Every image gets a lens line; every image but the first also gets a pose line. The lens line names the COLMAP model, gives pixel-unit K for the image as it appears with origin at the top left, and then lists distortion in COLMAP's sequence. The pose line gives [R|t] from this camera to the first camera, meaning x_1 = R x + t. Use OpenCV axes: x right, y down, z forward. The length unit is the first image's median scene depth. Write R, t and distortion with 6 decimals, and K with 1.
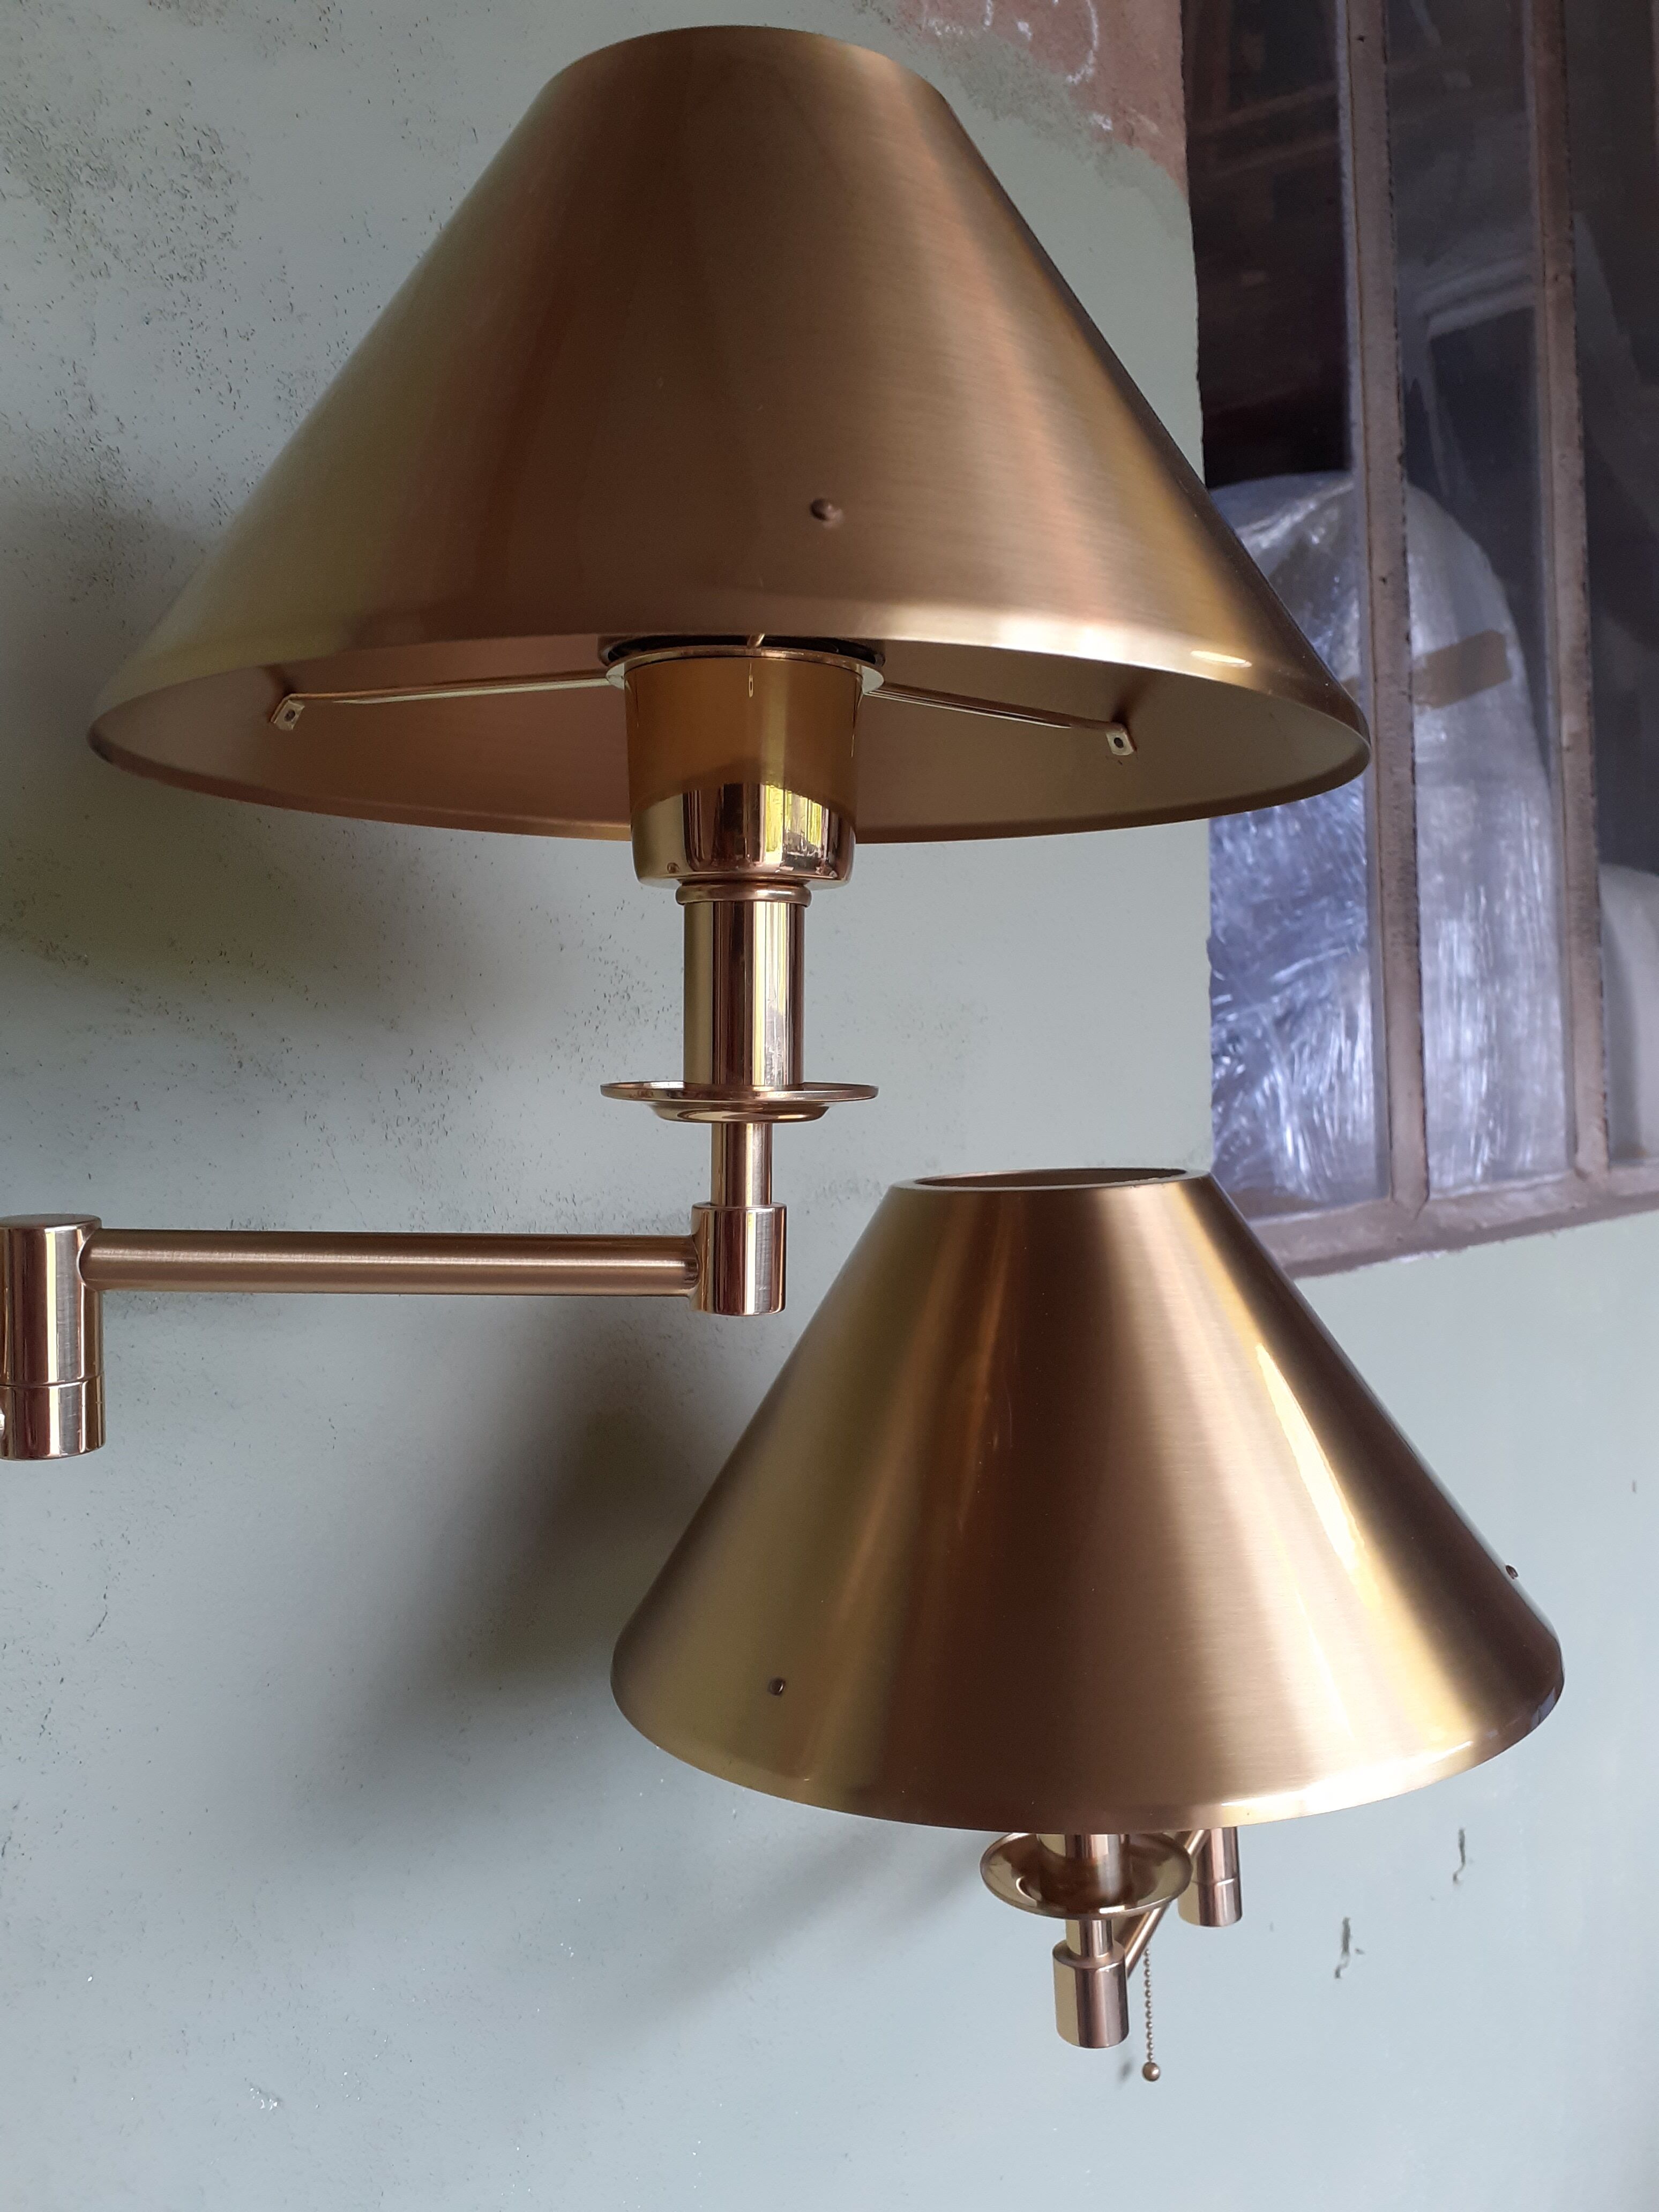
lens RADIAL K [[1796.0, 0, 829.5], [0, 1796.0, 1106.0], [0, 0, 1]] dist [-0.004971, -0.000998]
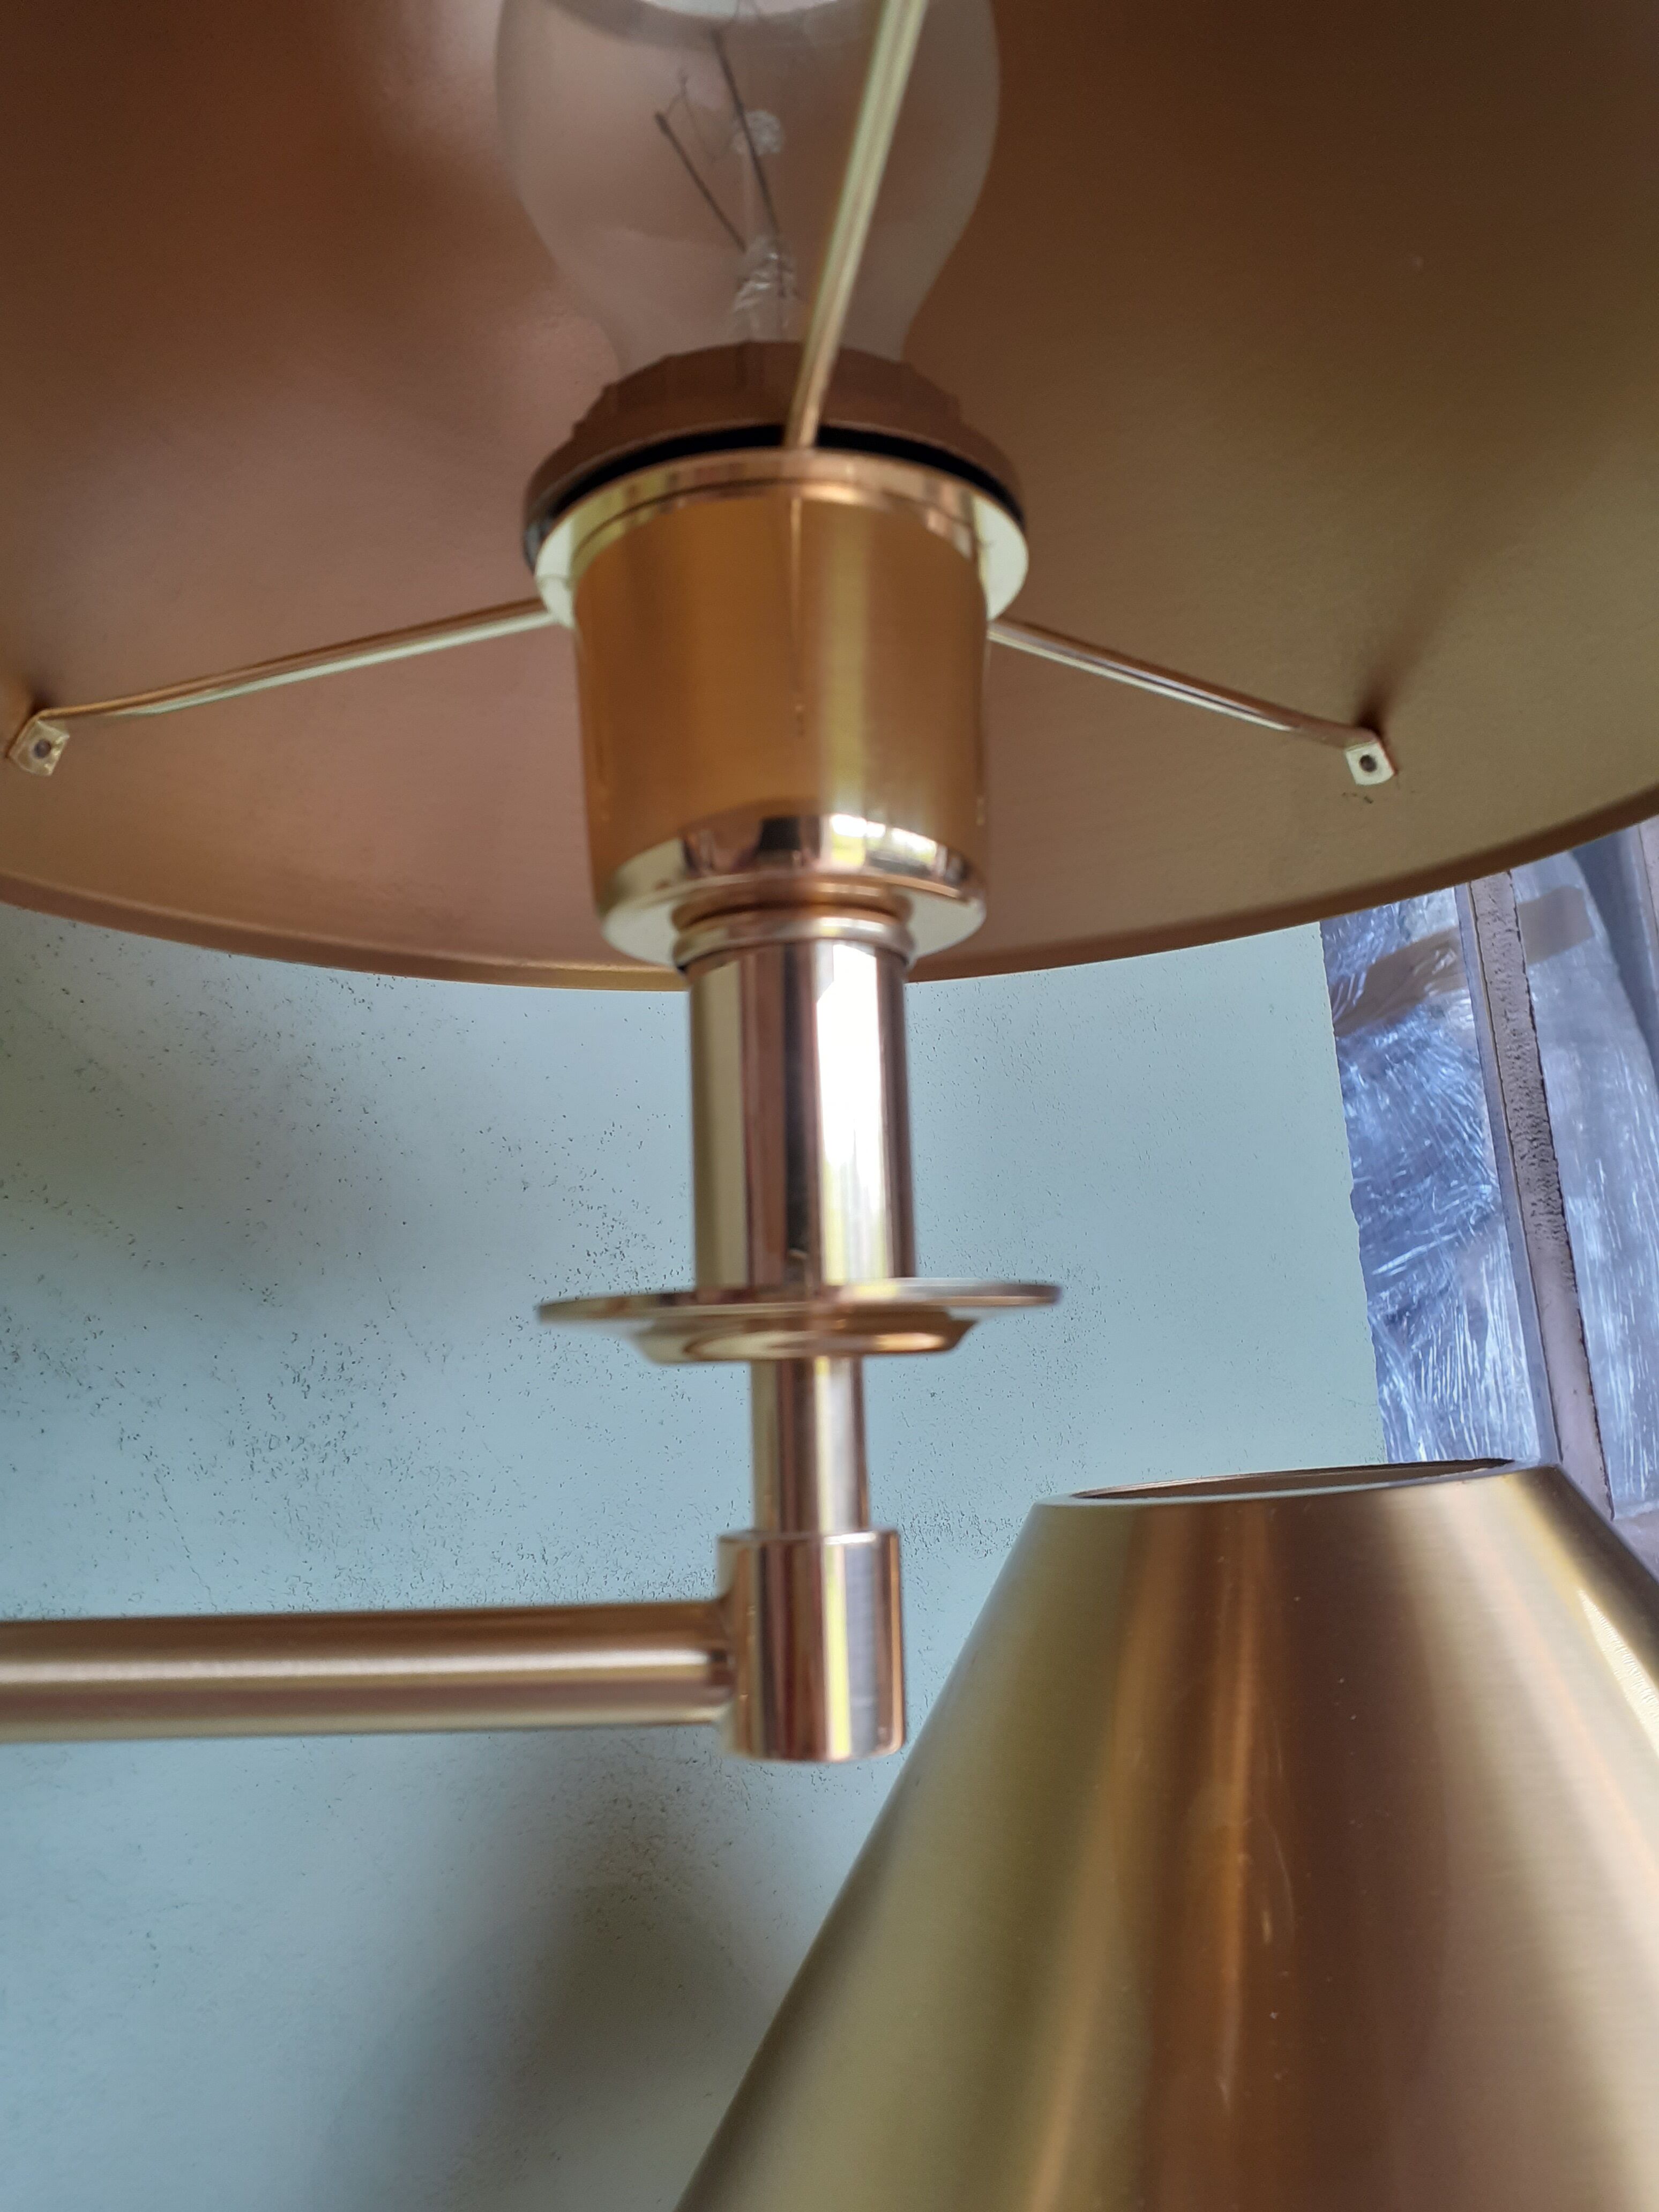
lens RADIAL K [[1658.0, 0, 829.5], [0, 1658.0, 1106.0], [0, 0, 1]] dist [-0.002273, -0.063193]
pose [[0.998913, -0.046472, -0.003564, -0.027657], [0.044563, 0.974676, -0.219136, 0.030307], [0.013657, 0.218739, 0.975688, 0.381759]]
